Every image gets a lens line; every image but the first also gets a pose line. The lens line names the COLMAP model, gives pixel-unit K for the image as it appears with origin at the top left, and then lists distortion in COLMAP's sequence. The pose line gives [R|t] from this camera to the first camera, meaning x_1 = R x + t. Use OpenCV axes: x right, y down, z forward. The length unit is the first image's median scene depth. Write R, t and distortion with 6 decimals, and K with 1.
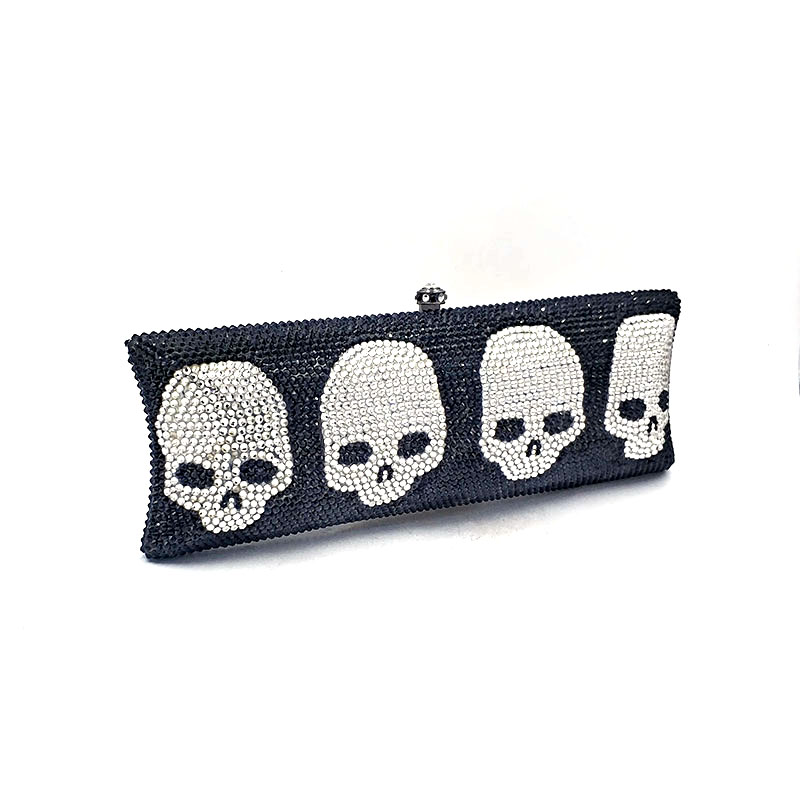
lens RADIAL K [[970.5, 0, 388.5], [0, 970.5, 380.8], [0, 0, 1]] dist [0.213903, -1.025865]
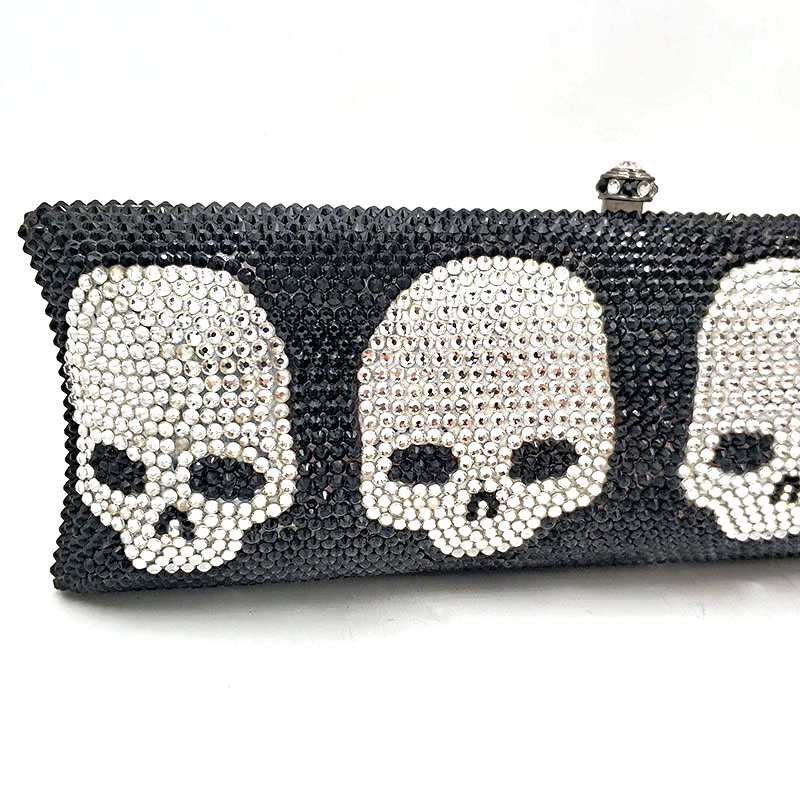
lens RADIAL K [[970.5, 0, 388.5], [0, 970.5, 380.8], [0, 0, 1]] dist [0.213903, -1.025865]
pose [[0.957618, 0.128371, -0.257854, 0.077127], [-0.106800, 0.989631, 0.096047, -0.019688], [0.267510, -0.064438, 0.961398, 0.472412]]
